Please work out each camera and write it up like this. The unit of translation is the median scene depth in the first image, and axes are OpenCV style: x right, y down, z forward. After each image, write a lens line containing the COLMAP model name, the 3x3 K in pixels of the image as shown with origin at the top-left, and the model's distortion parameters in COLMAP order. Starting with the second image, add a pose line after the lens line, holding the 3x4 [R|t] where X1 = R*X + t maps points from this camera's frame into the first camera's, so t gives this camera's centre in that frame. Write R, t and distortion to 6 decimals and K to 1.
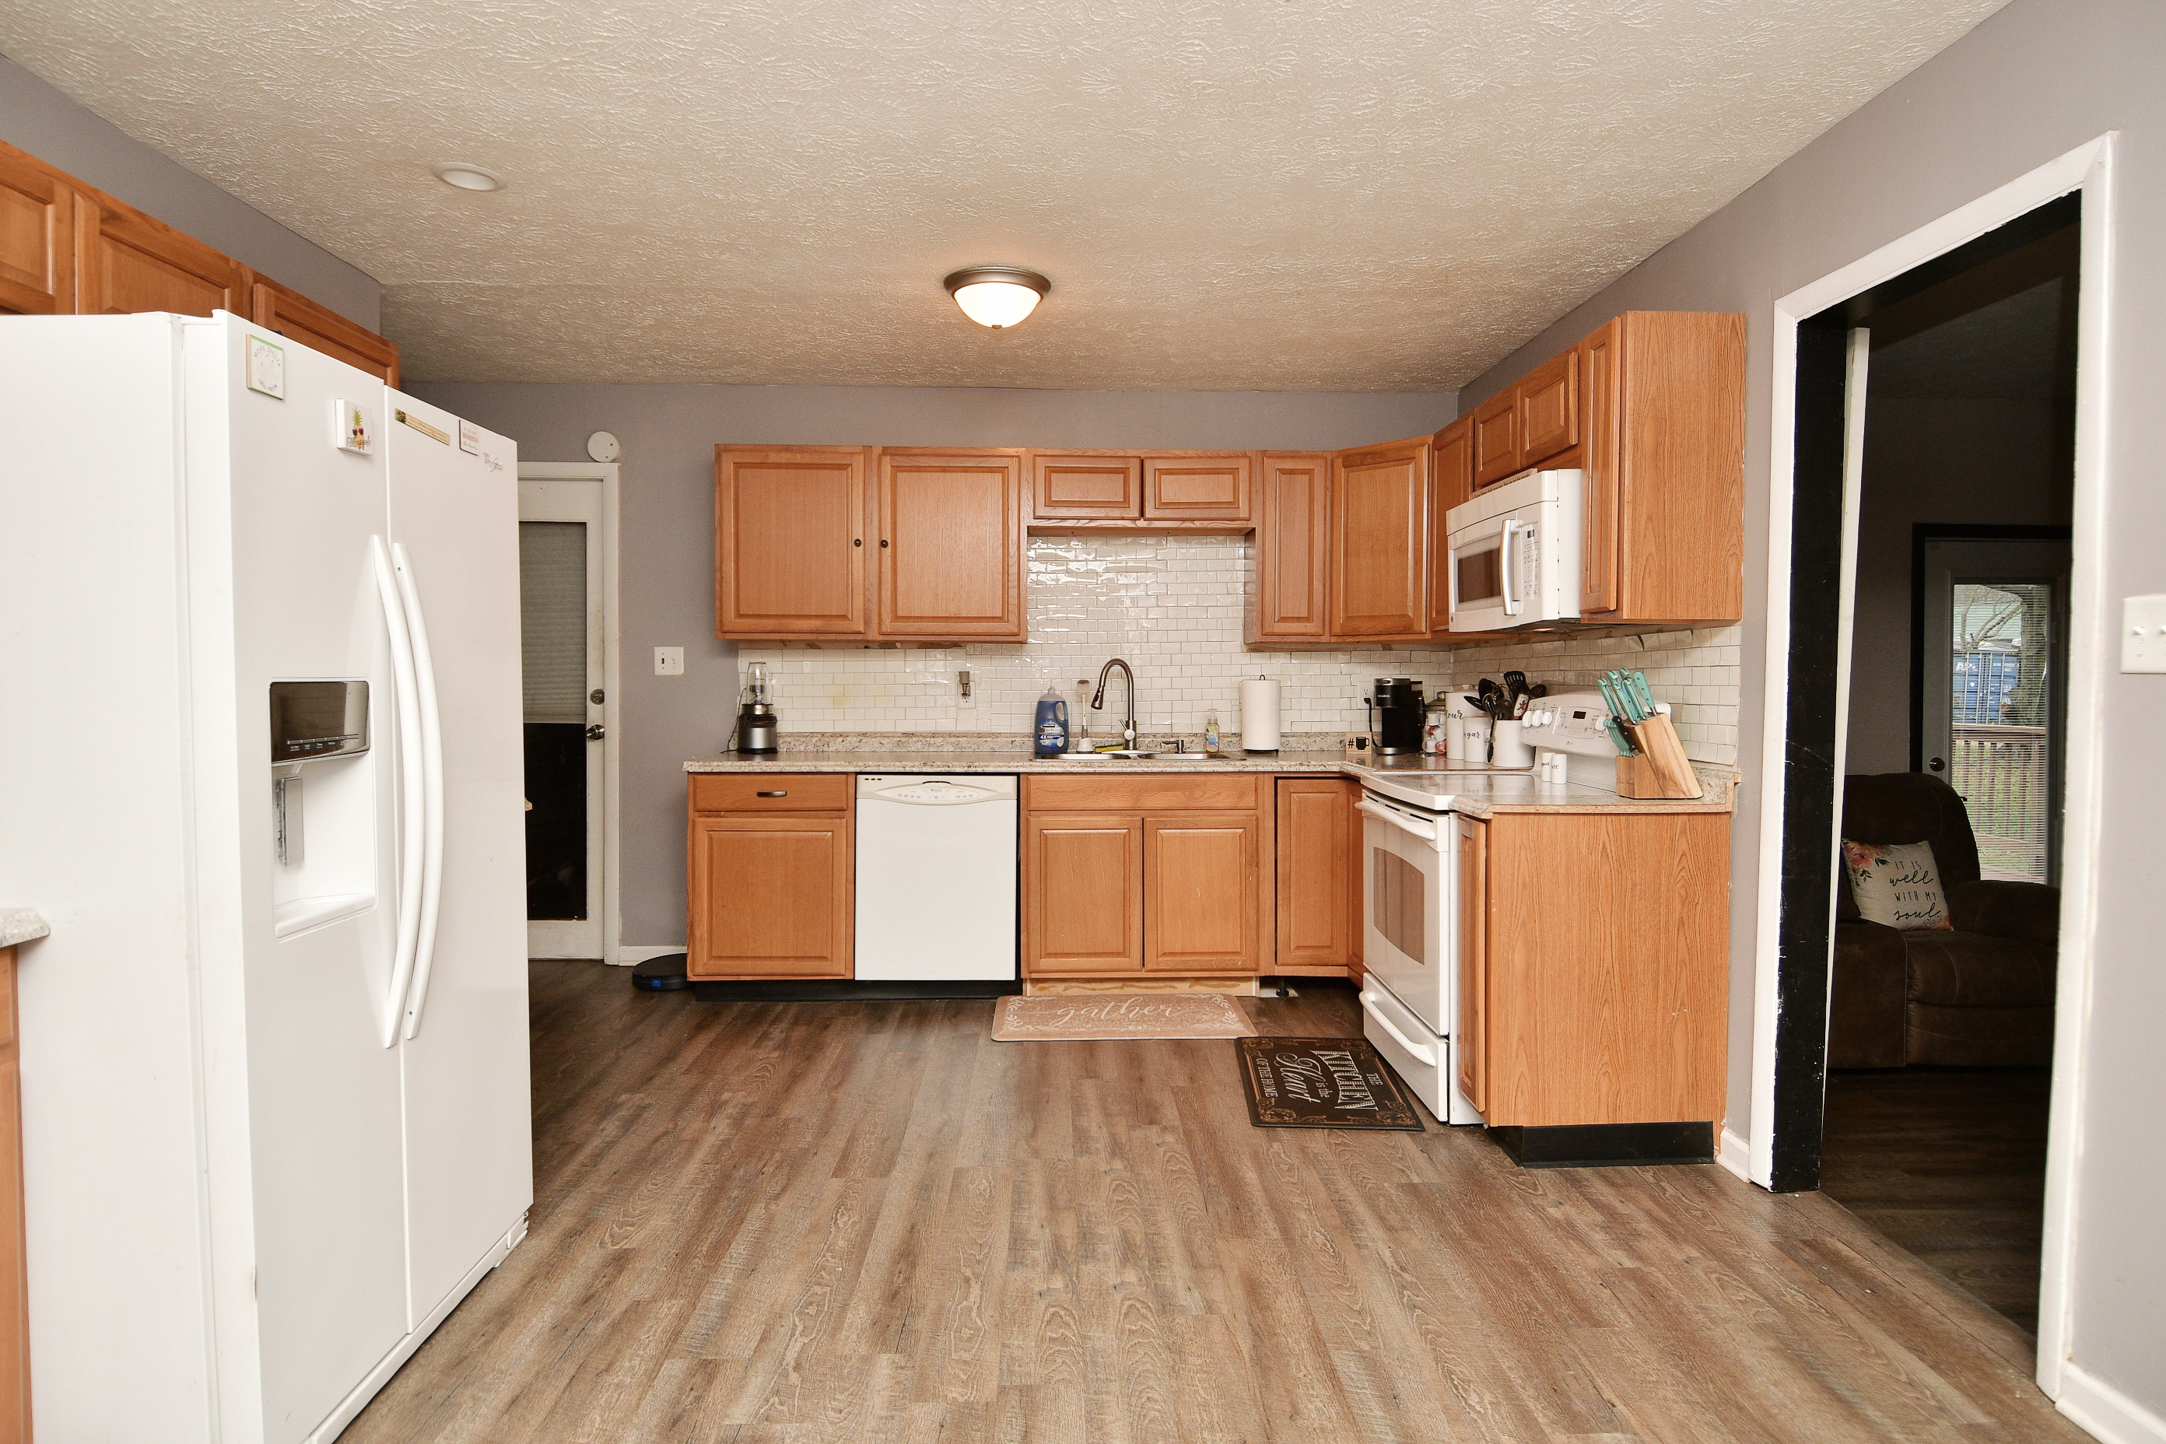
lens RADIAL K [[1147.3, 0, 1088.1], [0, 1147.3, 700.0], [0, 0, 1]] dist [0.024729, -0.032866]
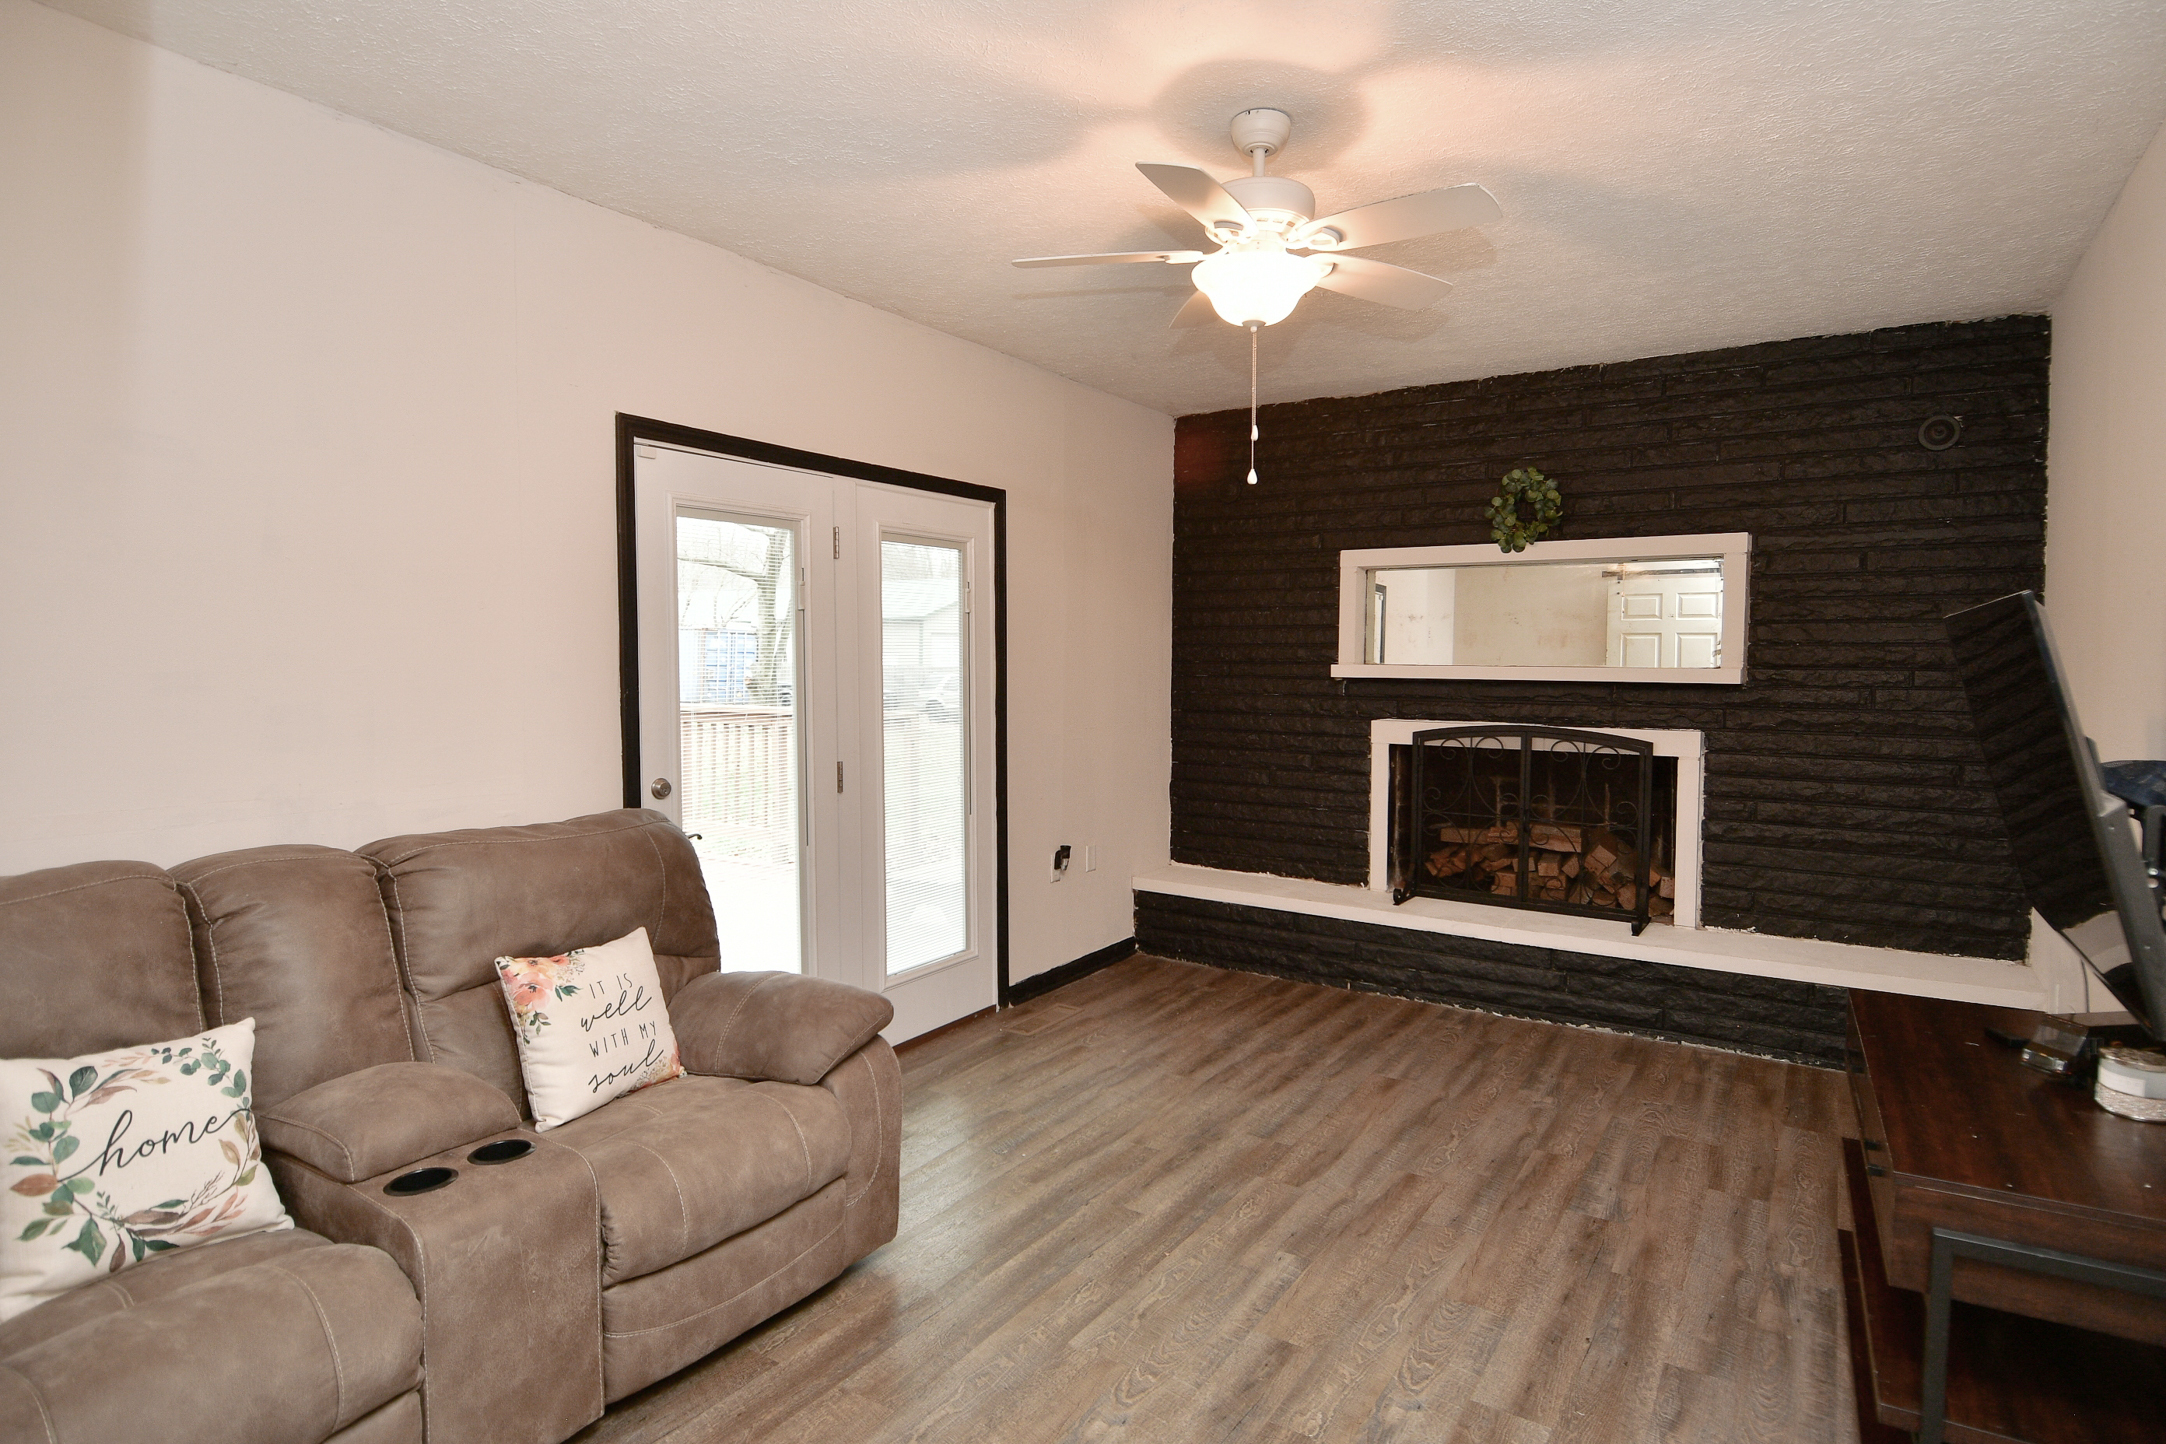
lens RADIAL K [[1147.3, 0, 1088.1], [0, 1147.3, 700.0], [0, 0, 1]] dist [0.024729, -0.032866]
pose [[0.572692, -0.032722, 0.819118, 0.502230], [0.015677, 0.999457, 0.028965, -0.013528], [-0.819621, -0.003747, 0.572894, 0.627412]]
